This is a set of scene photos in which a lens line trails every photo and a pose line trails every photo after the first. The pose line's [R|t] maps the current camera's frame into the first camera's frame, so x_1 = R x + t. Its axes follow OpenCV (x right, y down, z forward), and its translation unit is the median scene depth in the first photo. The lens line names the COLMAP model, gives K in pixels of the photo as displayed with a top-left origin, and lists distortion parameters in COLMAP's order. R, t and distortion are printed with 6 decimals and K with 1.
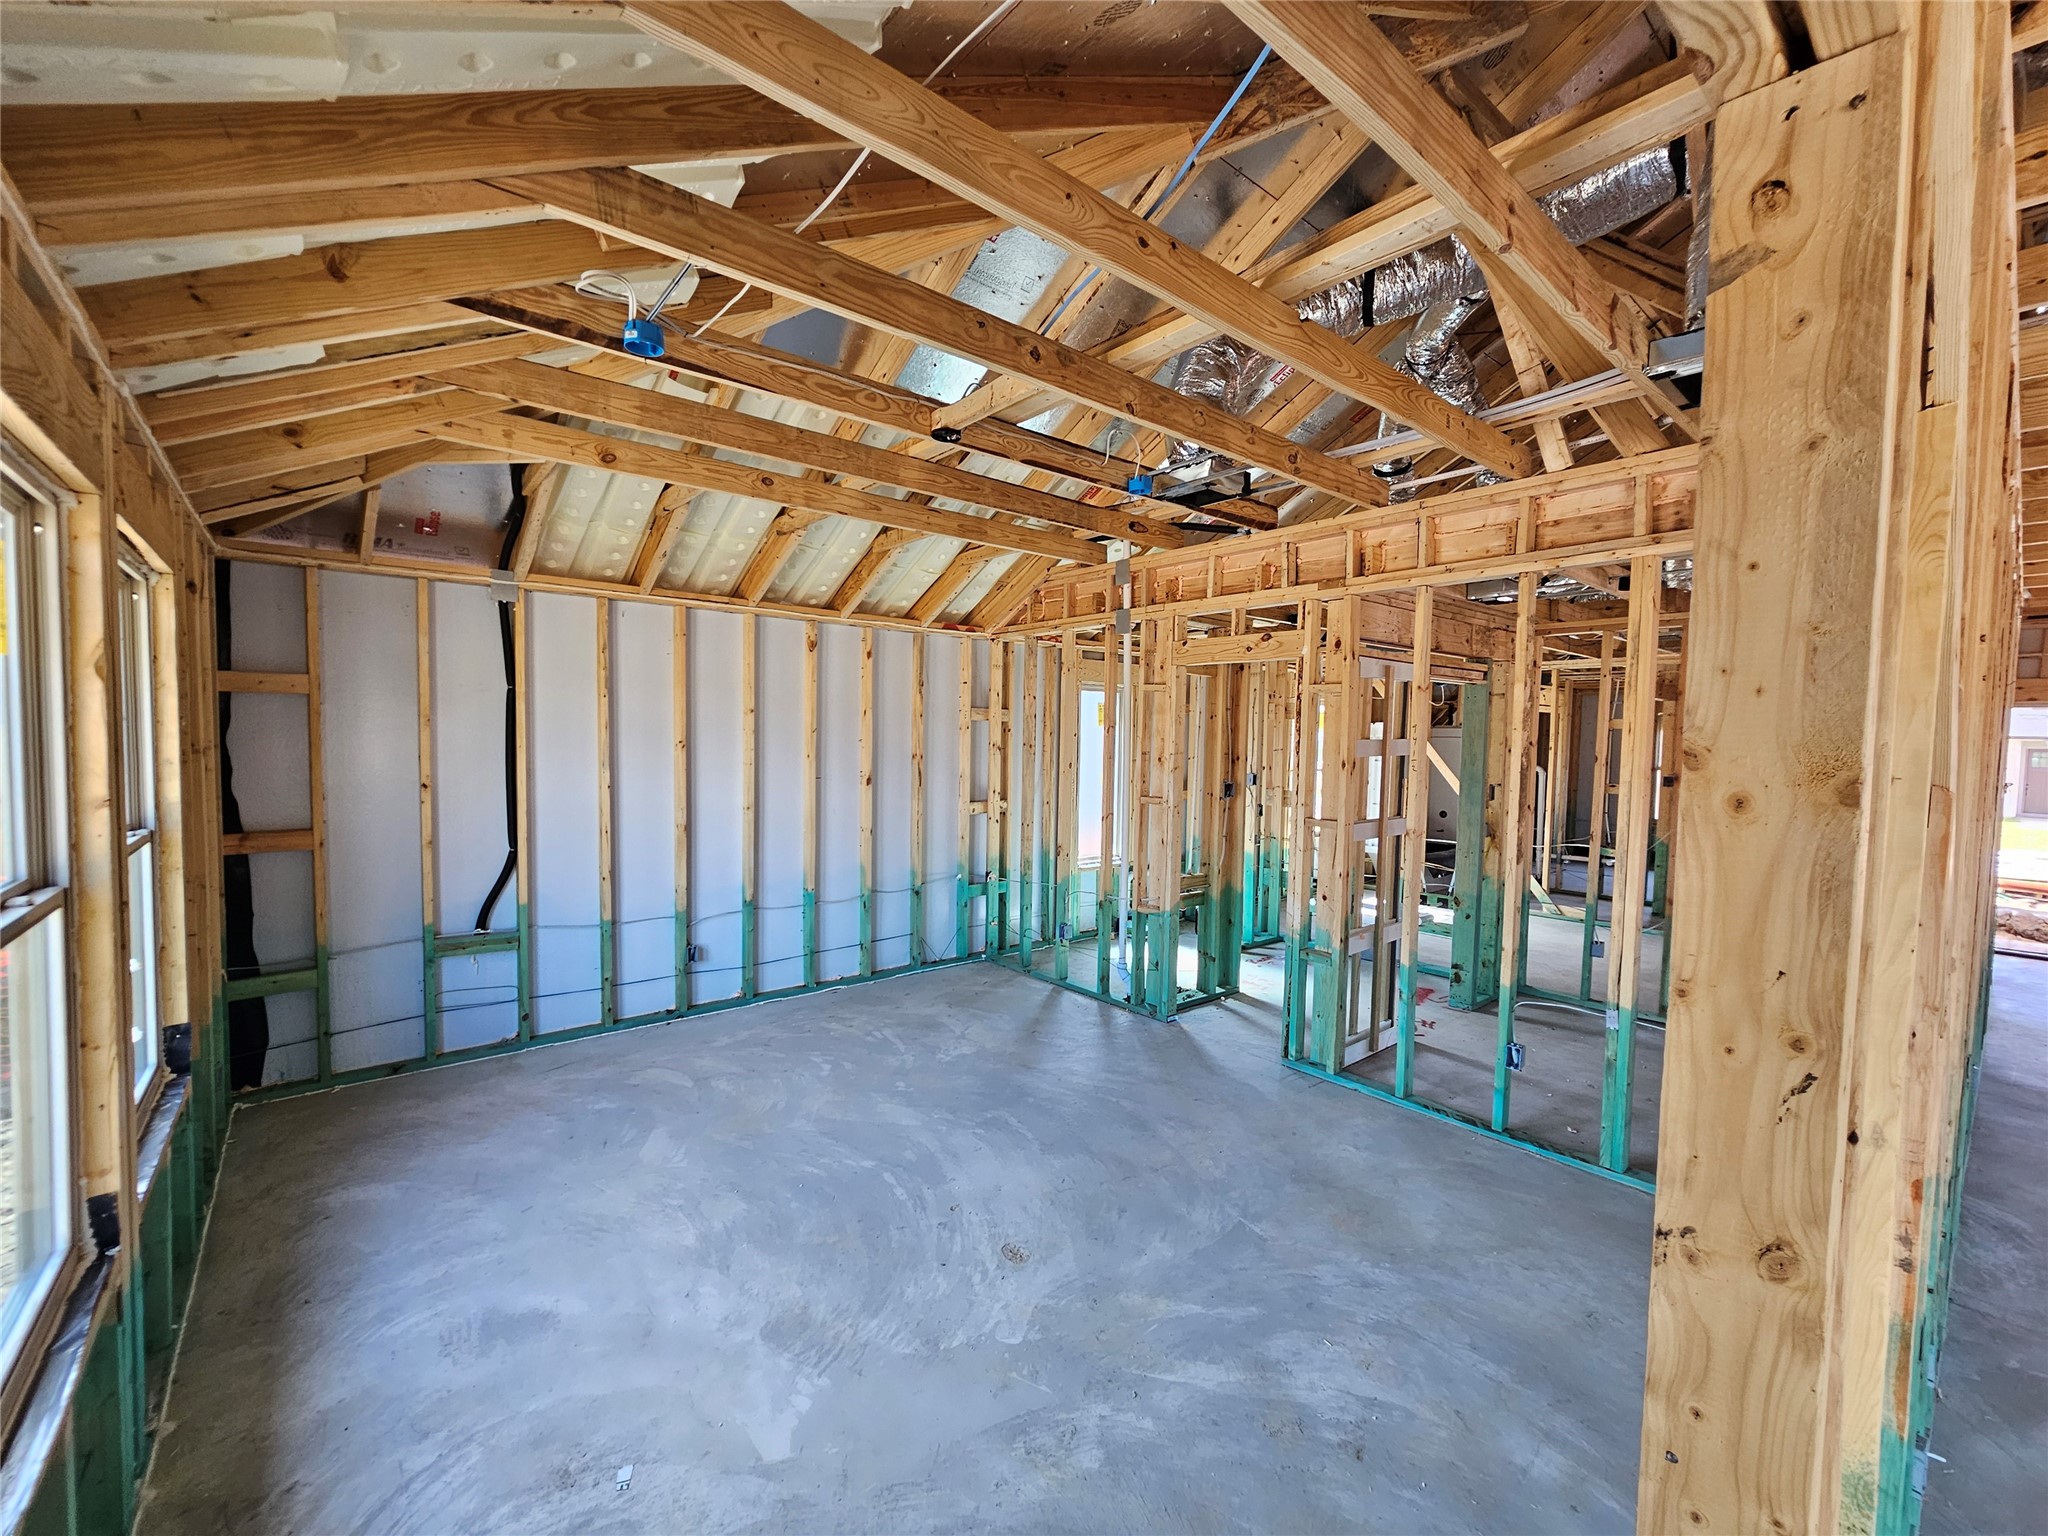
lens RADIAL K [[837.9, 0, 1026.2], [0, 837.9, 765.6], [0, 0, 1]] dist [-0.002452, 0.000844]
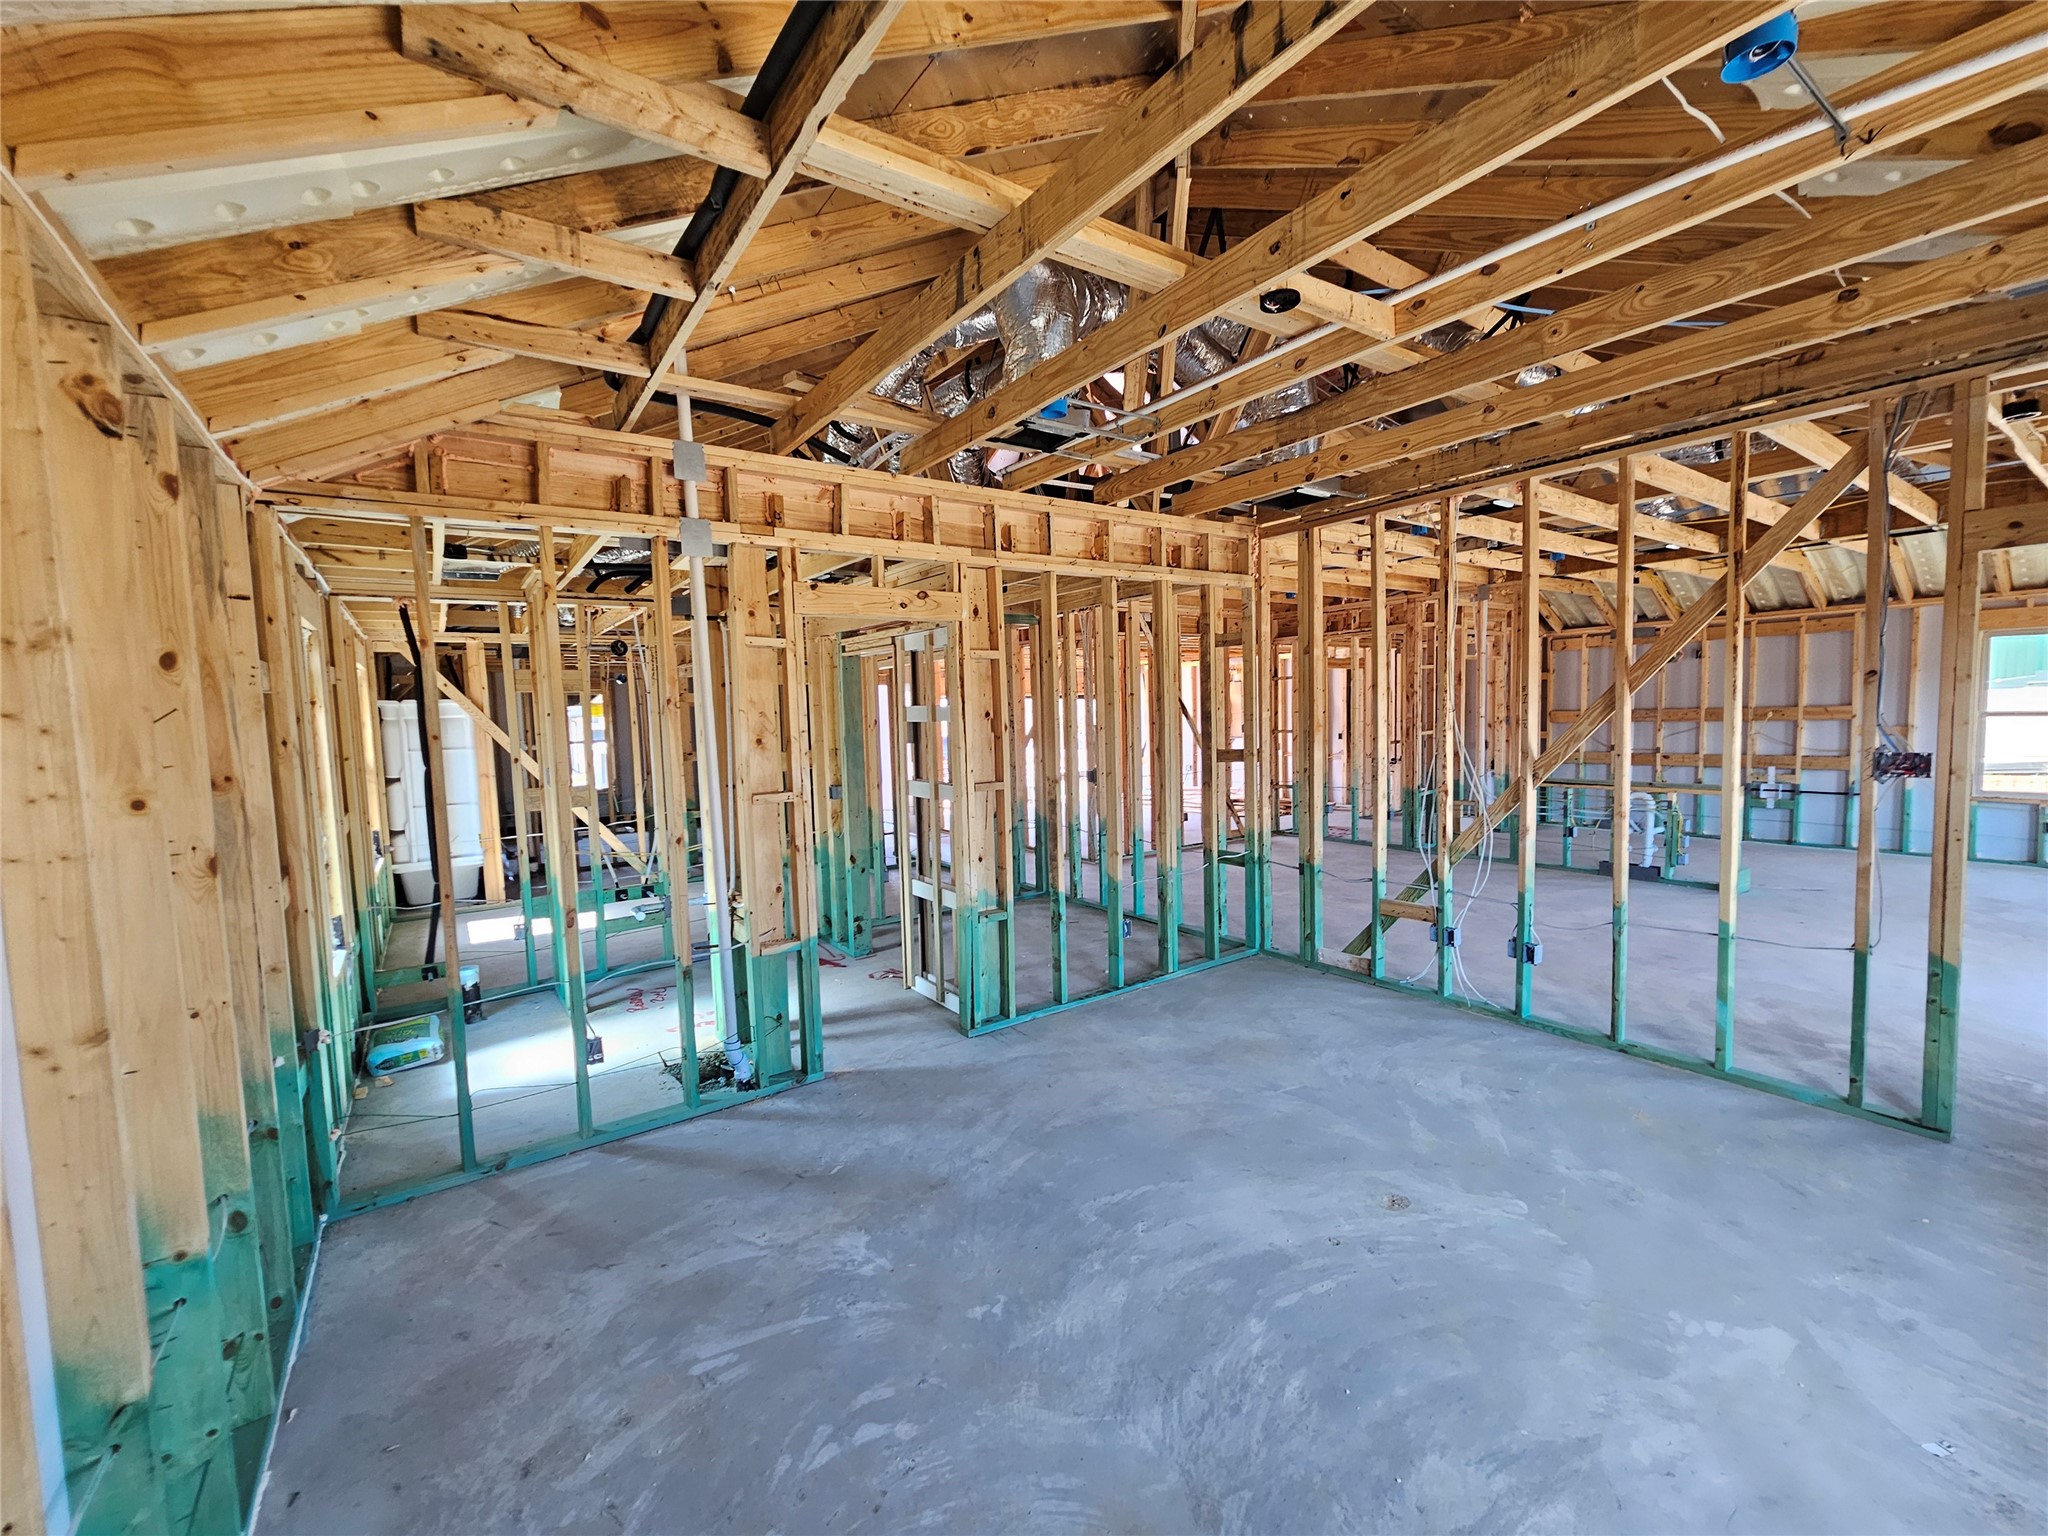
lens RADIAL K [[837.9, 0, 1020.8], [0, 837.9, 770.8], [0, 0, 1]] dist [-0.002452, 0.000844]
pose [[0.093465, -0.090809, 0.991473, -0.753363], [0.069563, 0.993994, 0.084482, -0.038510], [-0.993189, 0.061074, 0.099221, 0.982460]]
